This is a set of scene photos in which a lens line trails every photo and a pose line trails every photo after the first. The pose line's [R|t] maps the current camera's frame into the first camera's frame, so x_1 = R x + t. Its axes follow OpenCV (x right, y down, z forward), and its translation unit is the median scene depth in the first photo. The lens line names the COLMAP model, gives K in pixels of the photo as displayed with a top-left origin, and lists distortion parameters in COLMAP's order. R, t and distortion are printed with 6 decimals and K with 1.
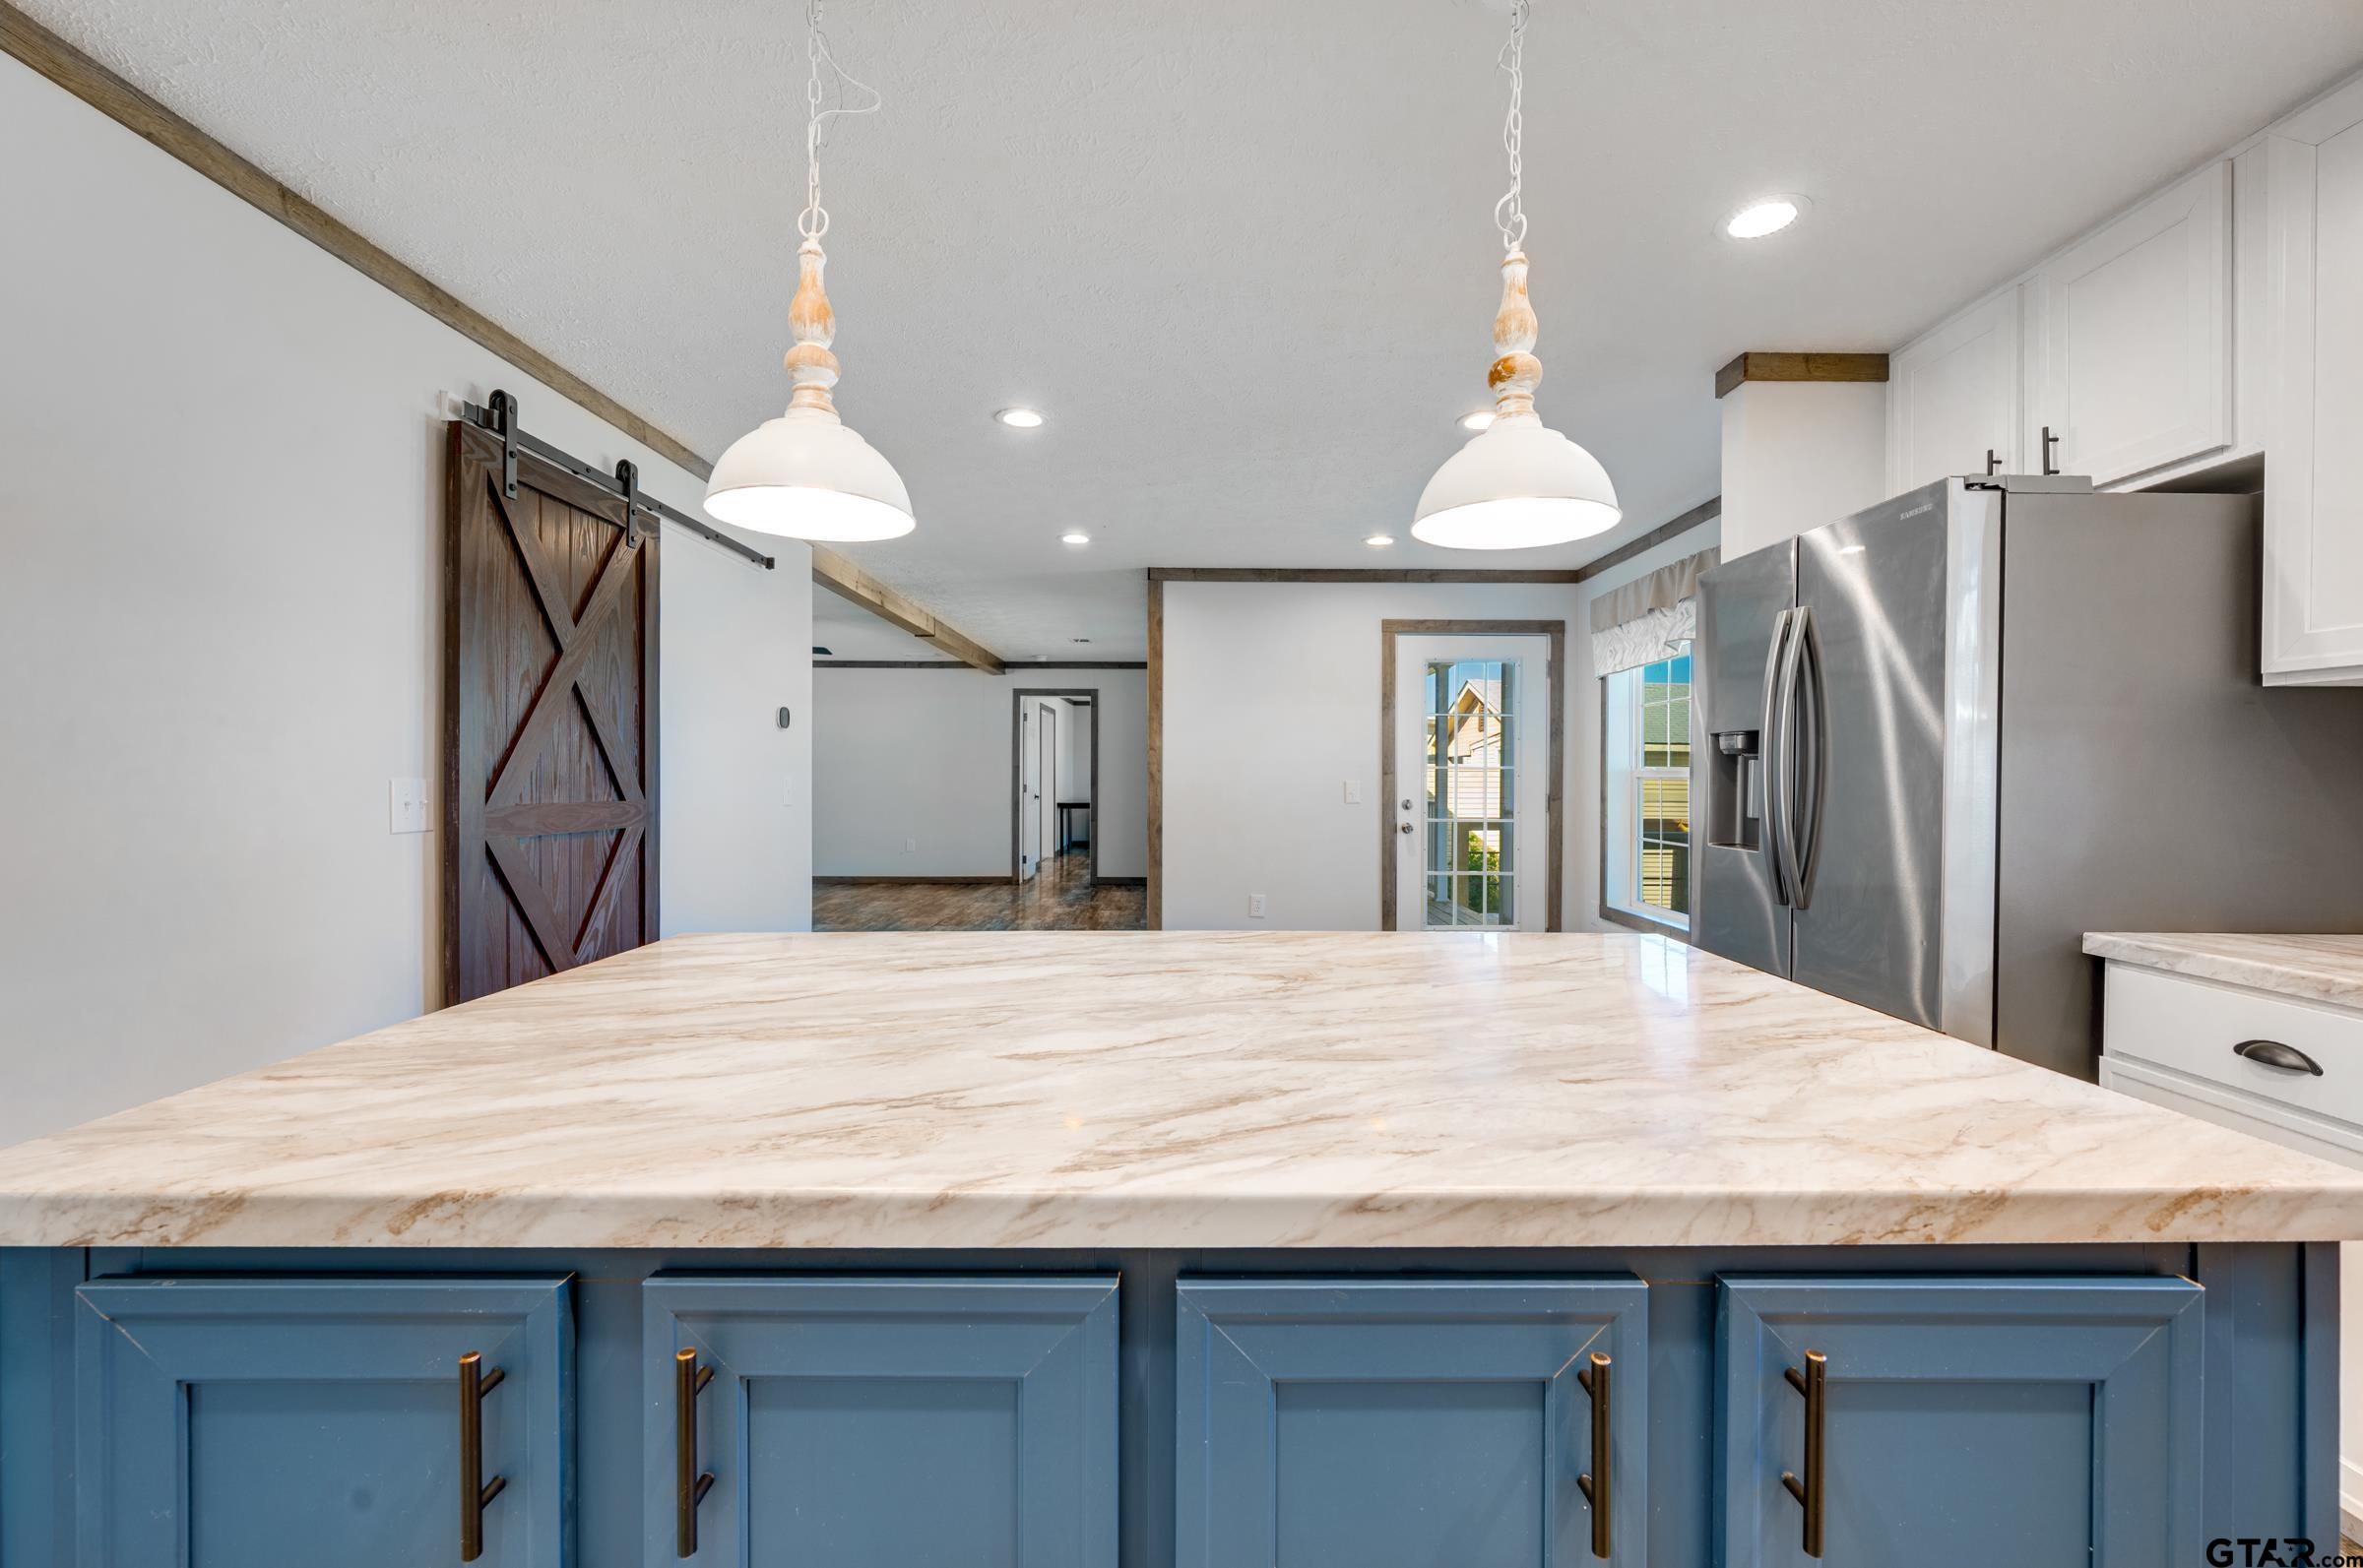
lens RADIAL K [[945.3, 0, 1189.0], [0, 945.3, 782.7], [0, 0, 1]] dist [-0.000970, -0.000698]
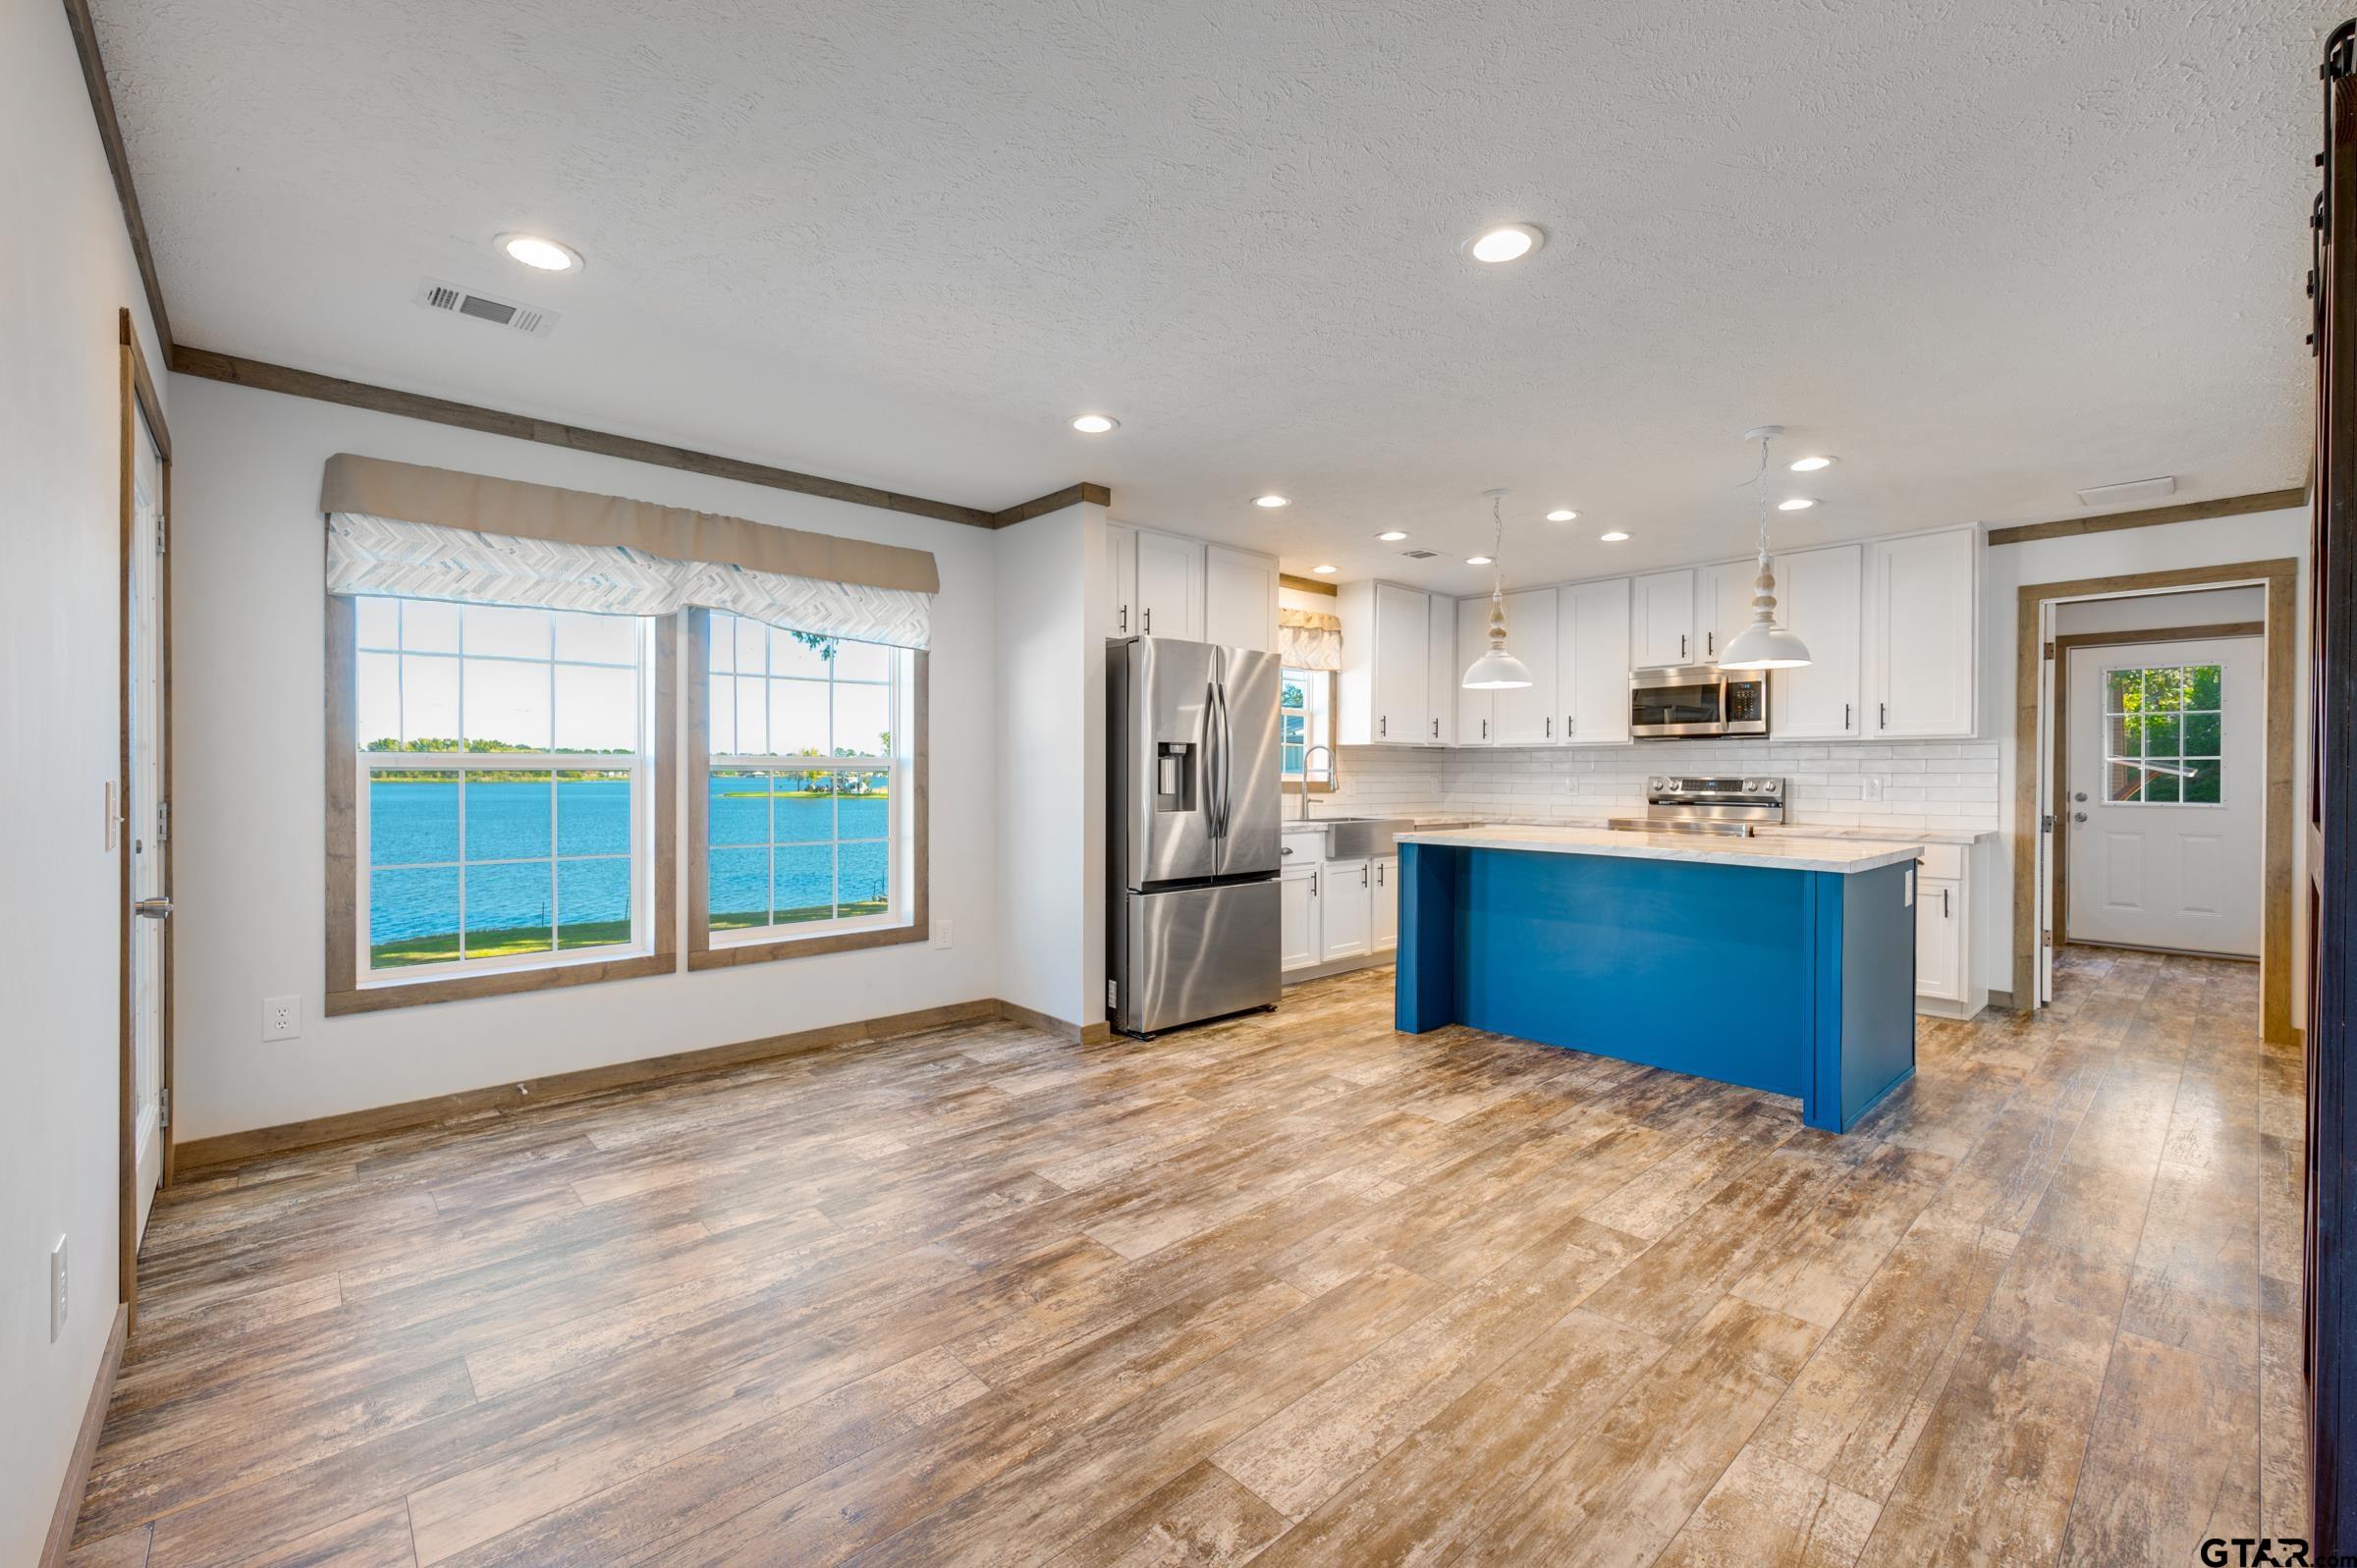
lens RADIAL K [[998.6, 0, 1178.7], [0, 998.6, 770.8], [0, 0, 1]] dist [0.006878, 0.000287]
pose [[-0.673817, -0.001850, 0.738896, -0.850161], [0.002087, 0.999988, 0.004407, -0.012529], [-0.738896, 0.004512, -0.673805, 2.521023]]
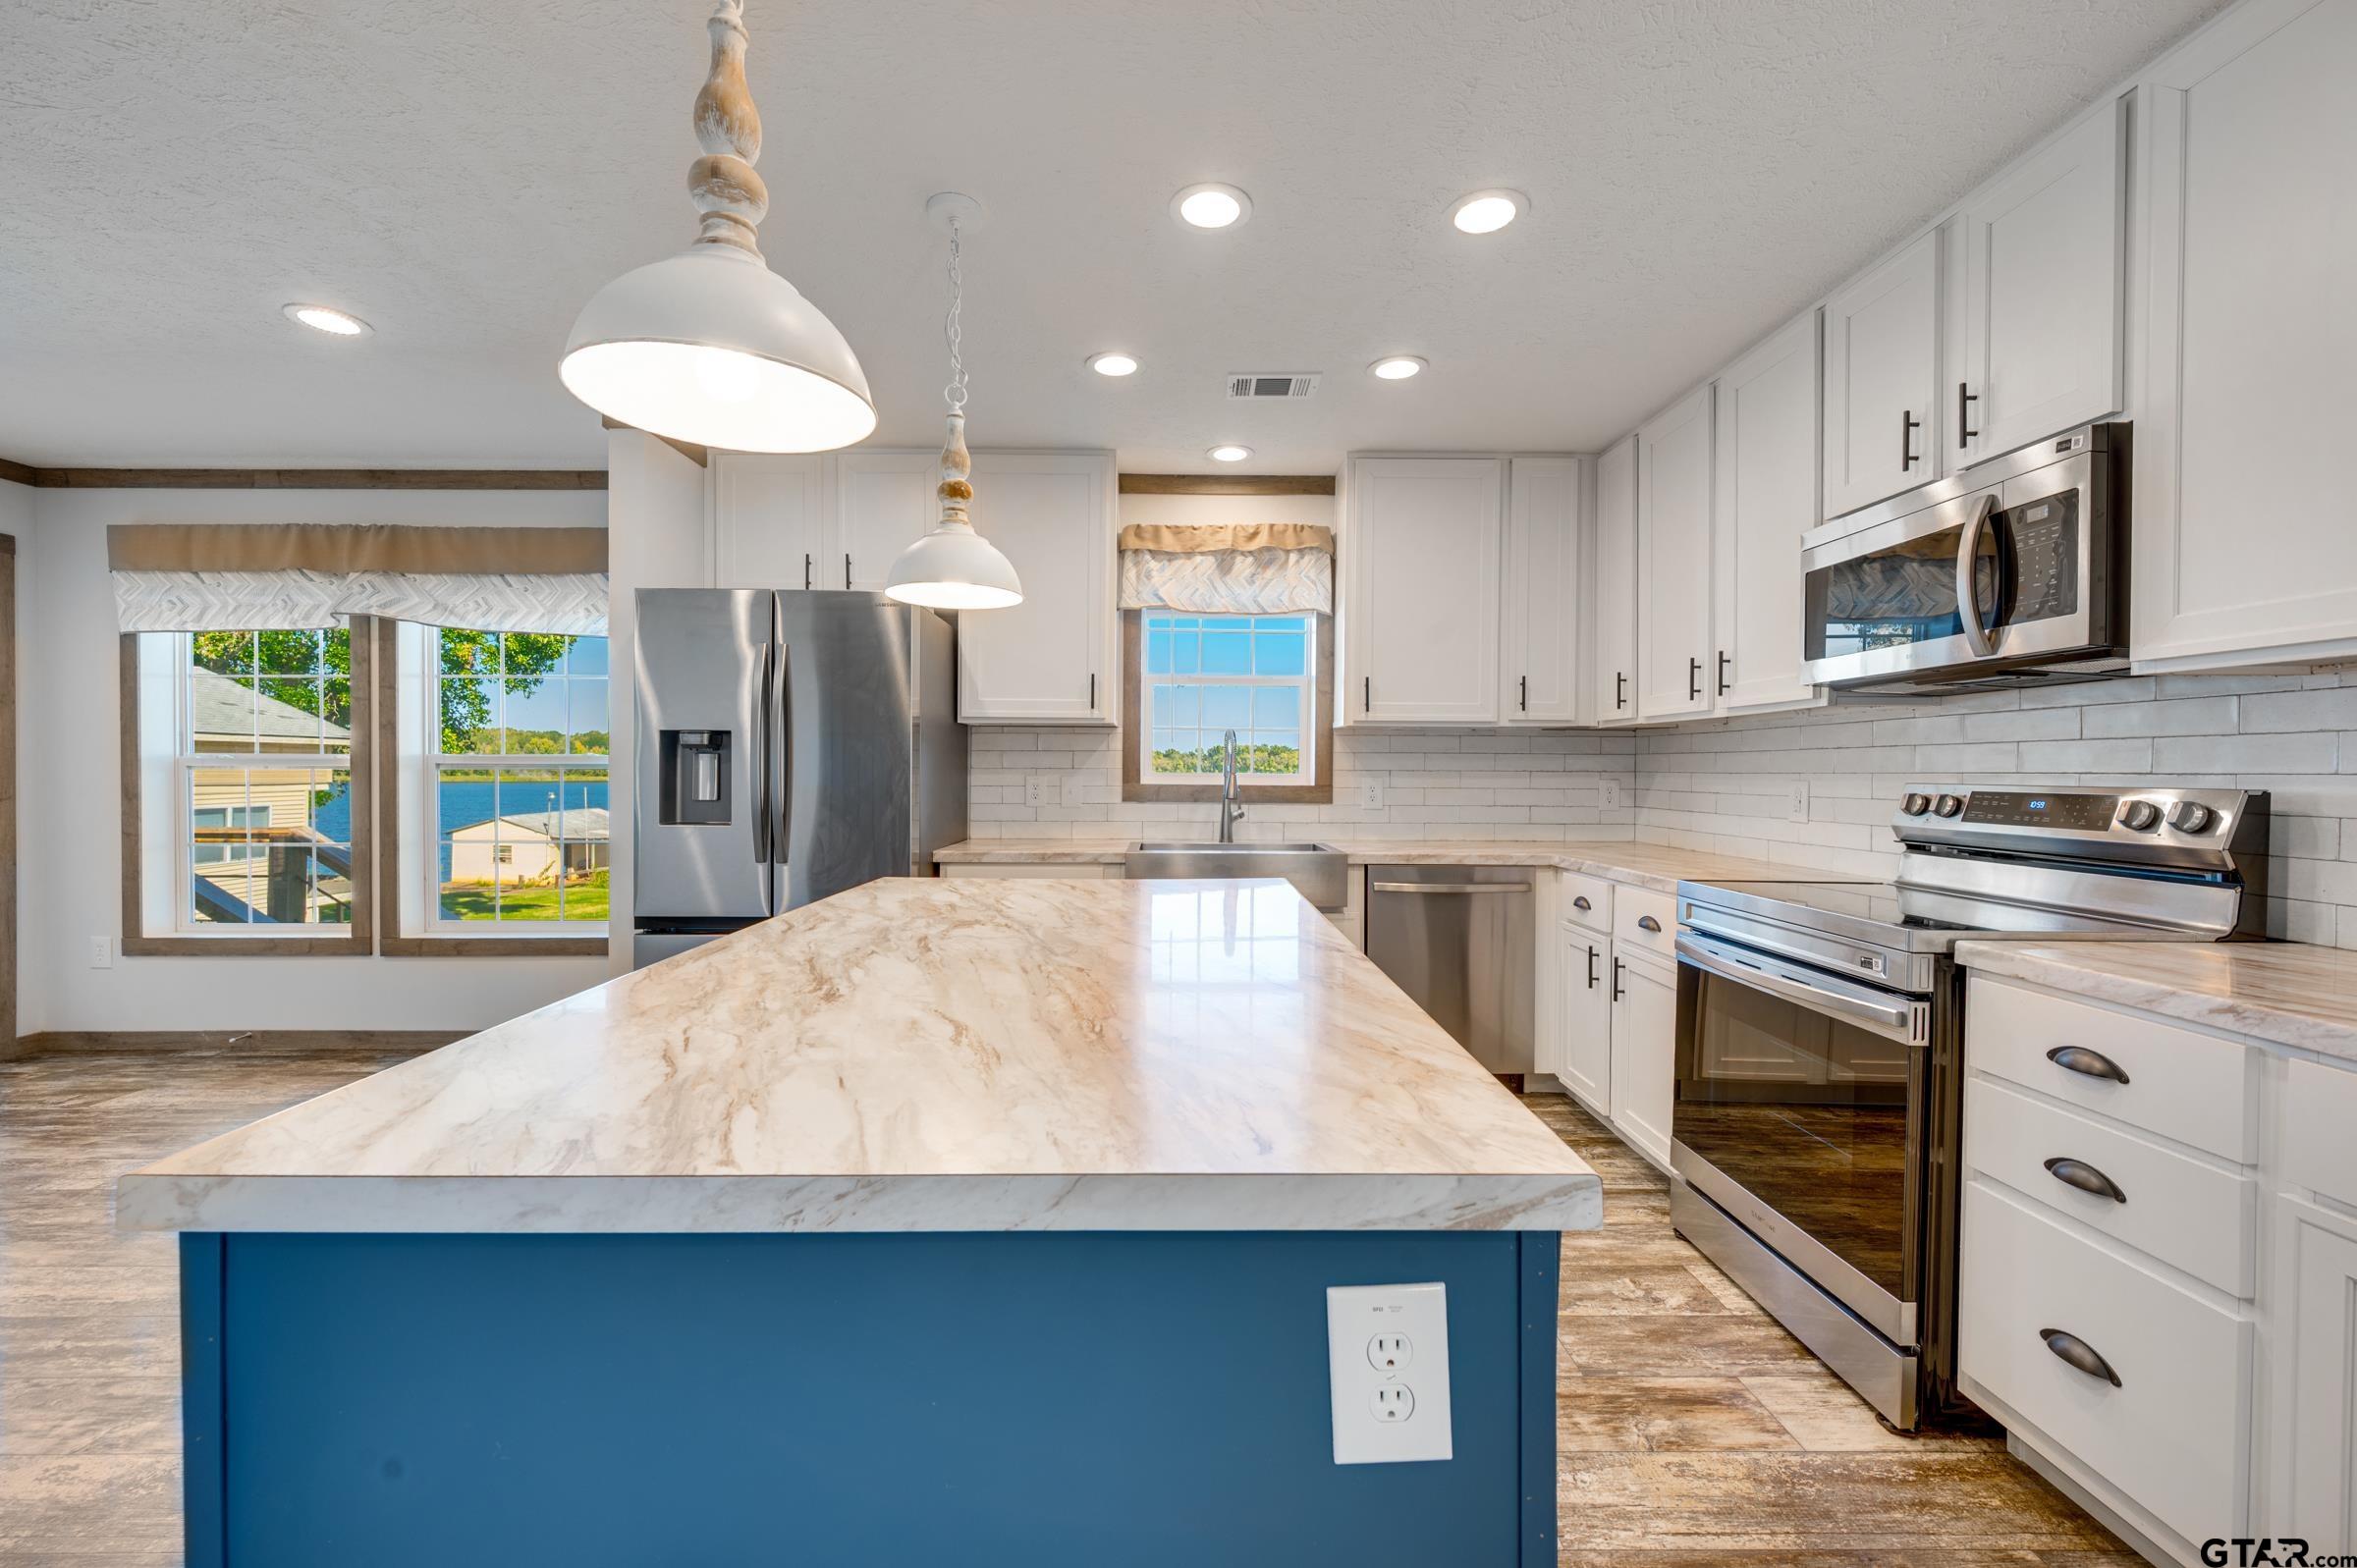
lens RADIAL K [[924.2, 0, 1184.8], [0, 924.2, 786.7], [0, 0, 1]] dist [-0.006834, 0.001019]
pose [[-0.012743, -0.020344, 0.999712, -0.720784], [0.005224, 0.999778, 0.020411, -0.001493], [-0.999905, 0.005483, -0.012634, 0.436034]]
